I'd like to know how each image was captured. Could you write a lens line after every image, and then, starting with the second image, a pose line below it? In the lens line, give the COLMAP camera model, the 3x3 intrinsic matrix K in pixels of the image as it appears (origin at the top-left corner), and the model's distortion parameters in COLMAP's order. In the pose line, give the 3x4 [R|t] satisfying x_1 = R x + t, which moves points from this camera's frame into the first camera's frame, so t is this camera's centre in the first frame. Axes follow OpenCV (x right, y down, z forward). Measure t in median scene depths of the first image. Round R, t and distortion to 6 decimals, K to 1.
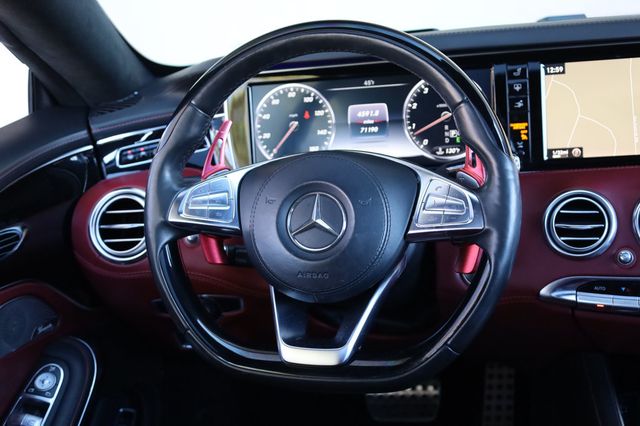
lens RADIAL K [[932.6, 0, 323.5], [0, 932.6, 212.4], [0, 0, 1]] dist [-0.022364, 0.000000]
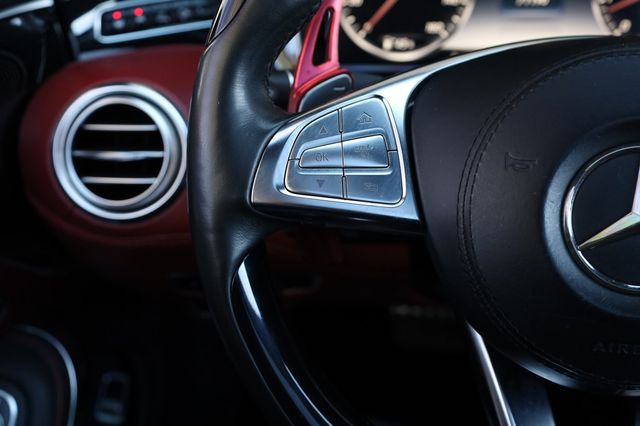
lens RADIAL K [[613.1, 0, 325.8], [0, 613.1, 210.5], [0, 0, 1]] dist [0.027705, 0.000000]
pose [[0.988526, 0.006741, 0.150900, -0.146588], [-0.041857, 0.972107, 0.230771, -0.043345], [-0.145135, -0.234440, 0.961236, 0.617880]]
